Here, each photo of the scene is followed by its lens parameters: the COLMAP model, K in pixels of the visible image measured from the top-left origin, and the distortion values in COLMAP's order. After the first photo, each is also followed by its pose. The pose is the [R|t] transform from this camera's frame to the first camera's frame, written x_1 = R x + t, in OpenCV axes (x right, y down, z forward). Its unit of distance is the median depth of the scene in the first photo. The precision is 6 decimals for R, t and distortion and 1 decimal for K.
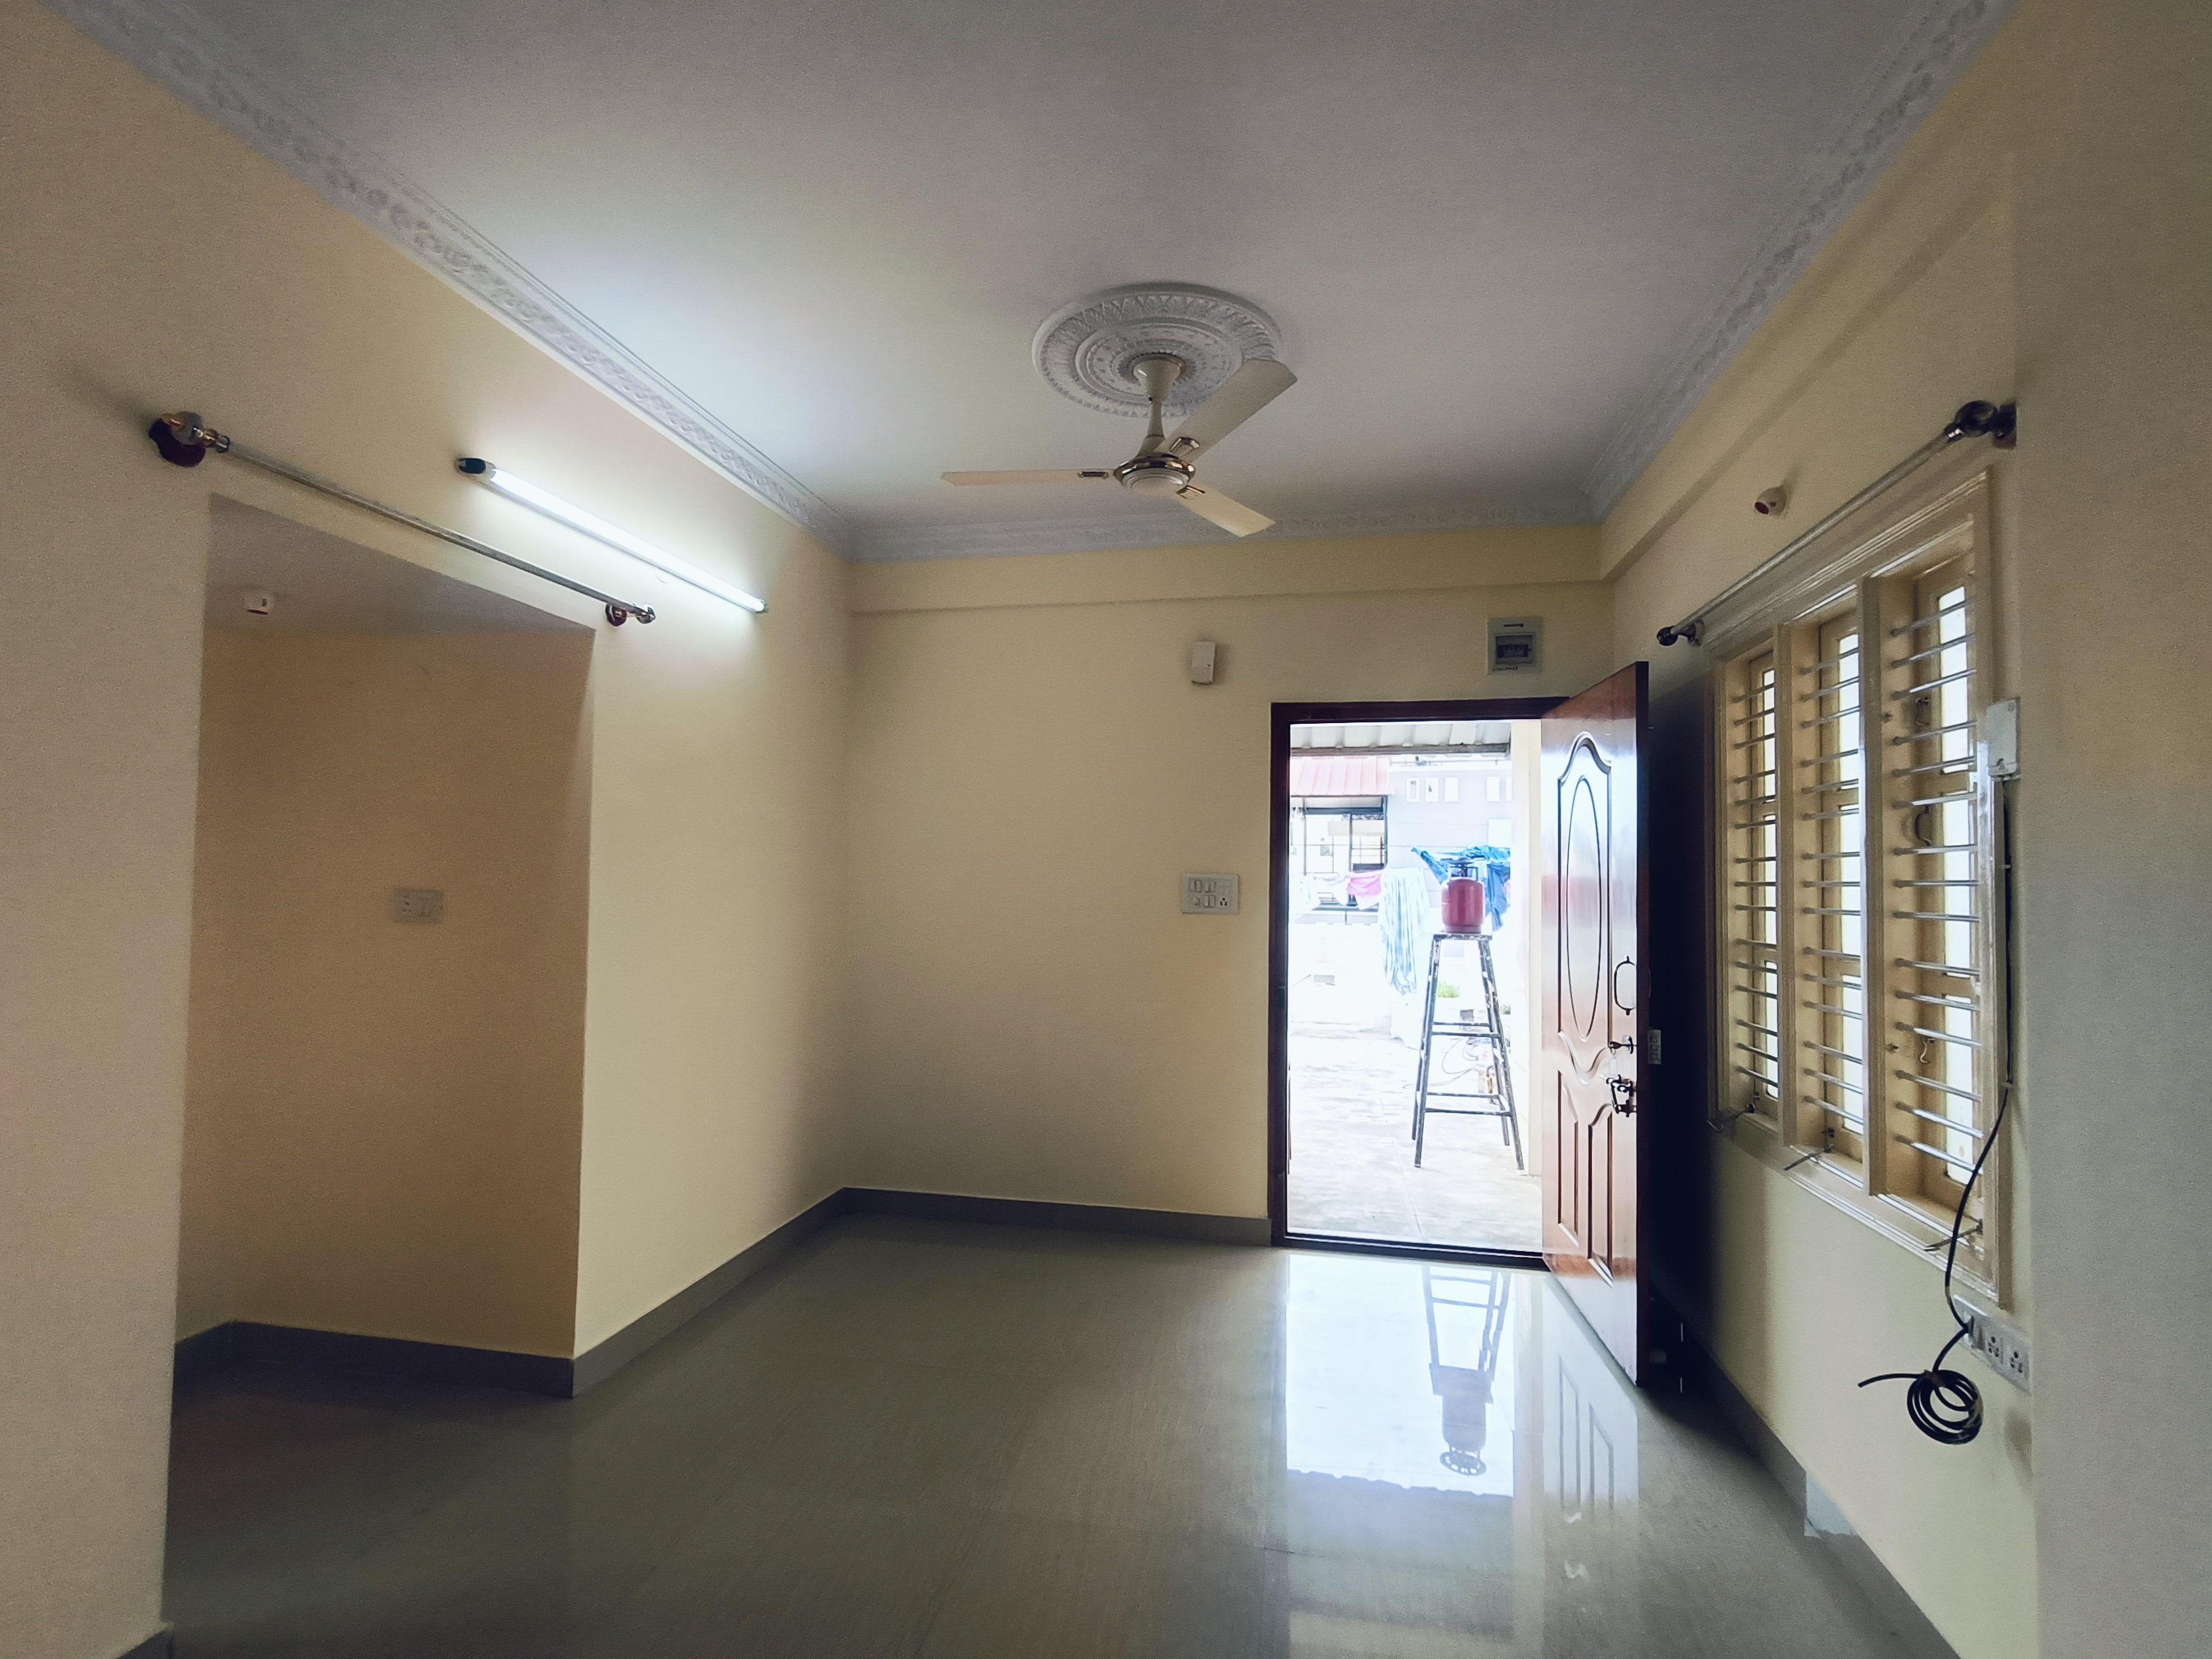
lens RADIAL K [[1018.8, 0, 1100.6], [0, 1018.8, 837.3], [0, 0, 1]] dist [0.000191, 0.000012]
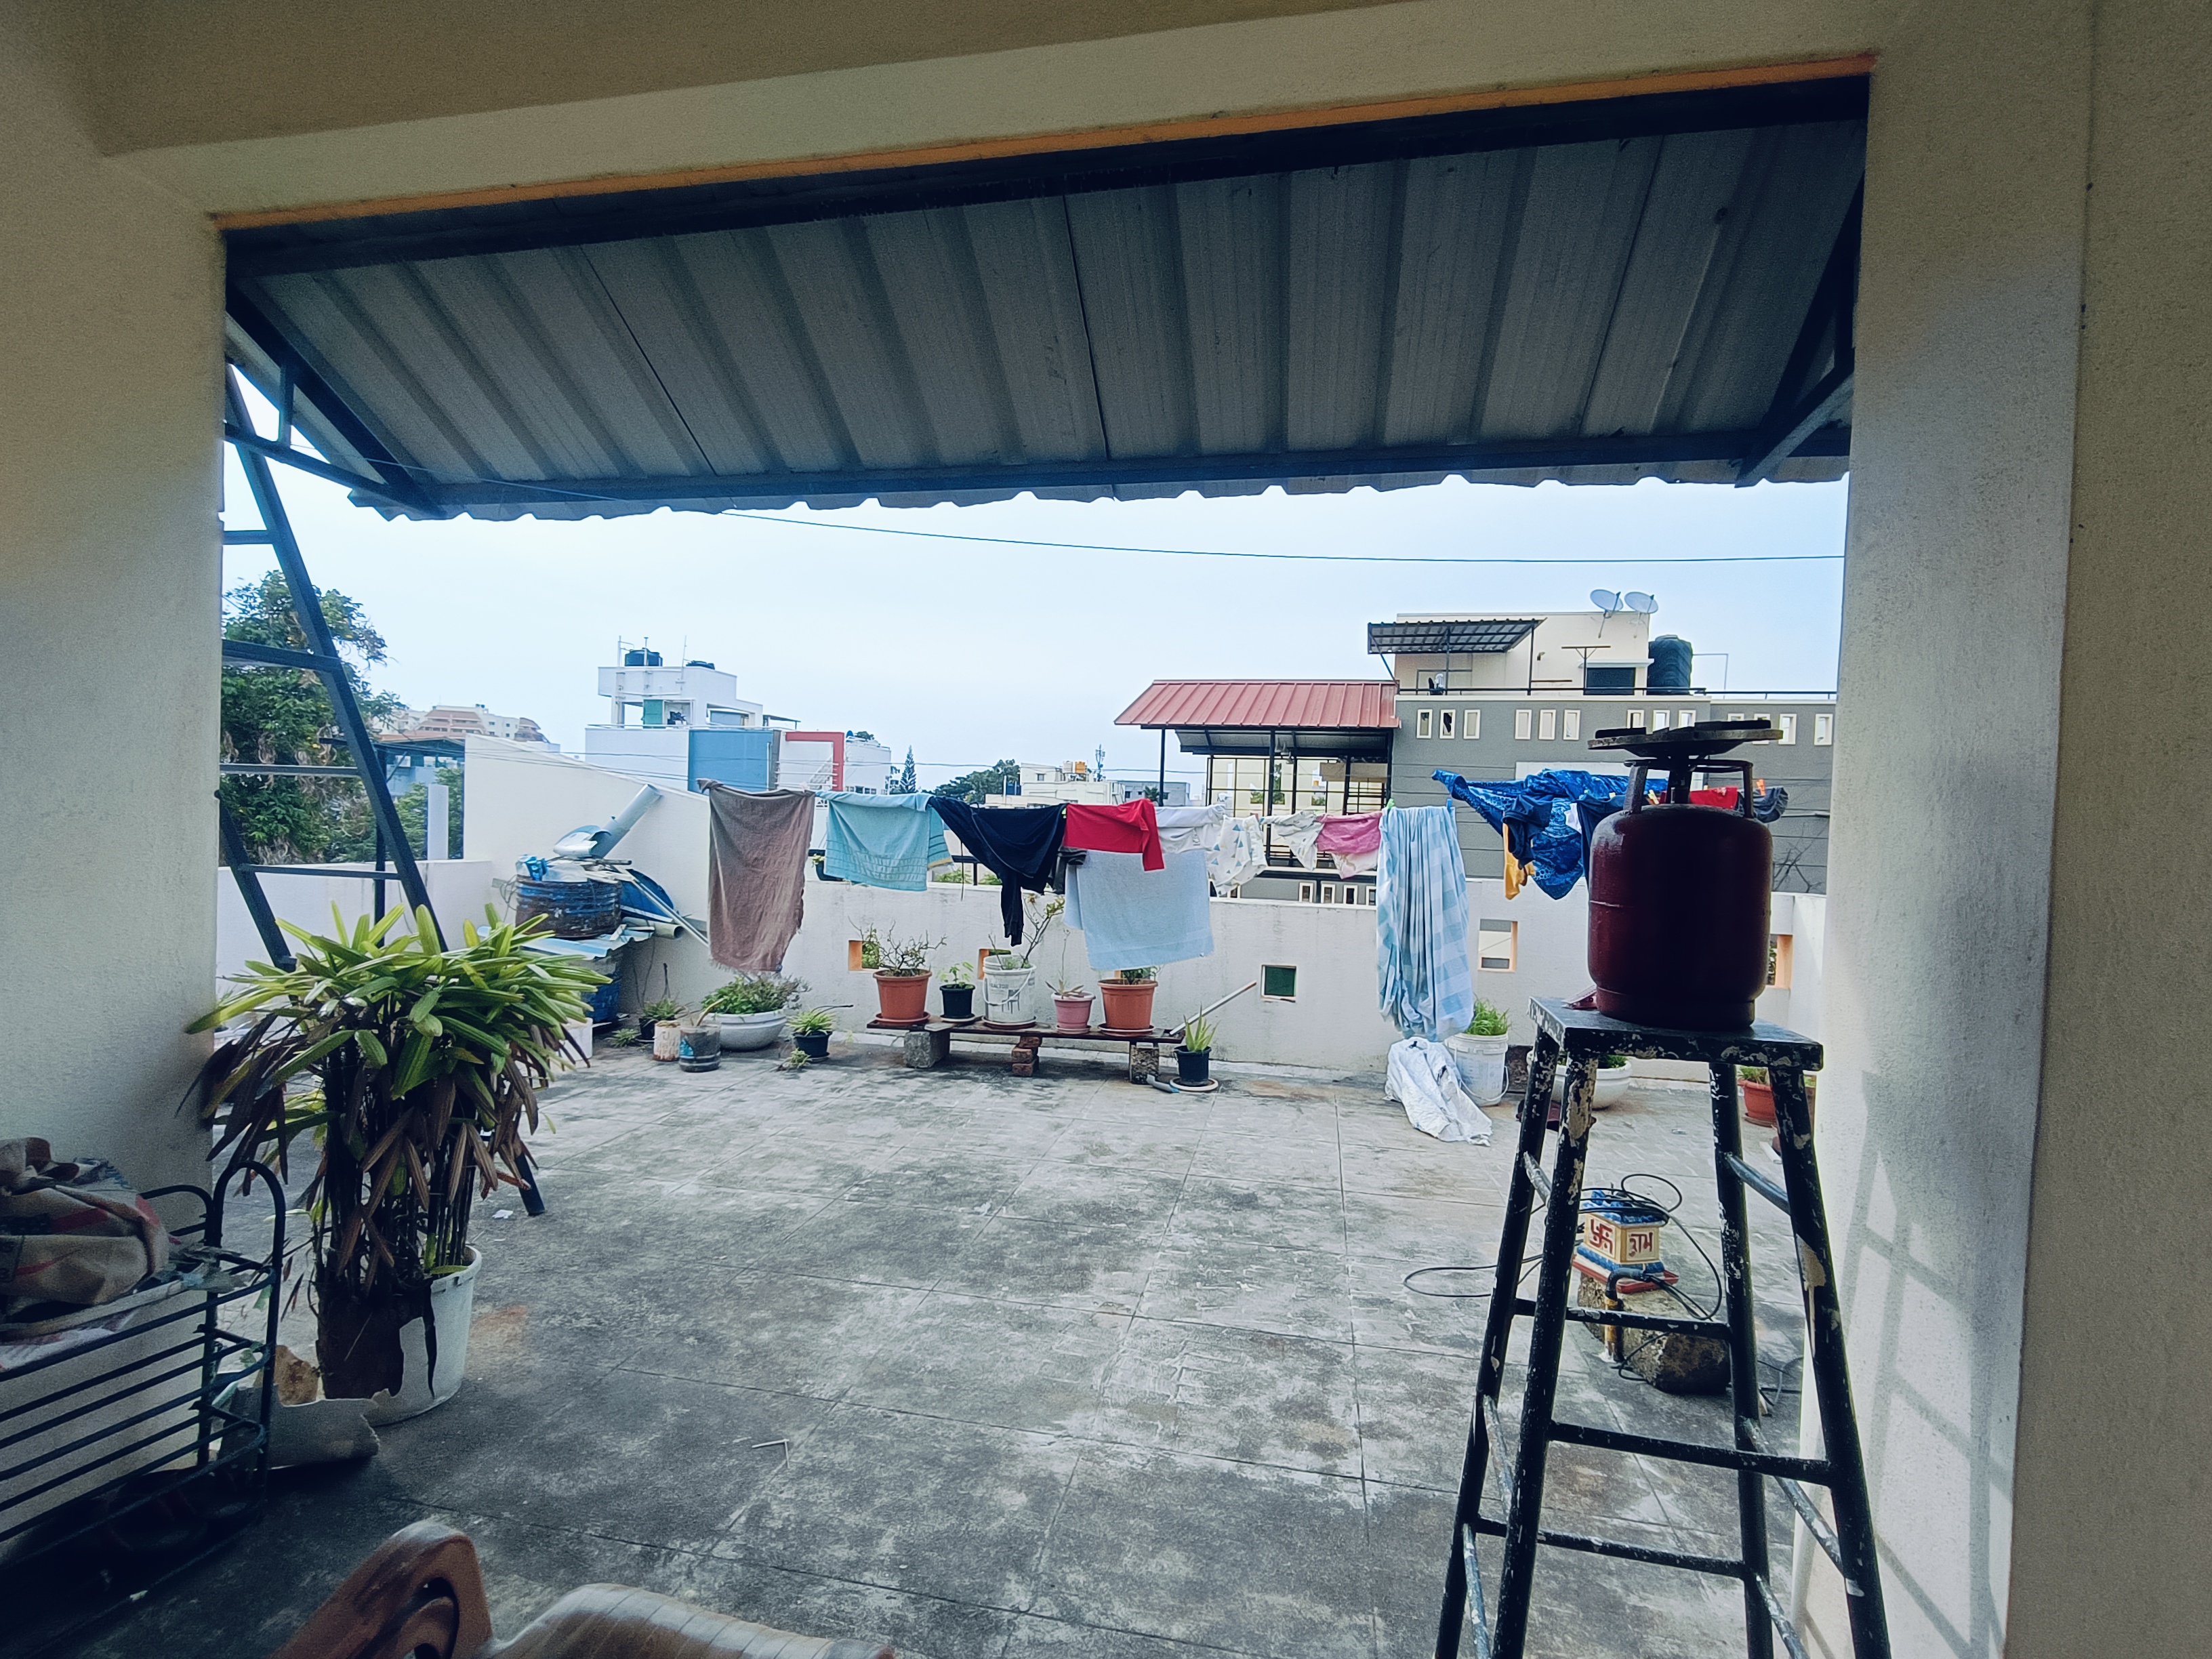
lens RADIAL K [[1018.8, 0, 1112.2], [0, 1018.8, 835.6], [0, 0, 1]] dist [0.000191, 0.000012]
pose [[0.999597, 0.026579, 0.010005, 0.128667], [-0.027030, 0.998476, 0.048115, 0.024141], [-0.008711, -0.048366, 0.998792, 0.459892]]
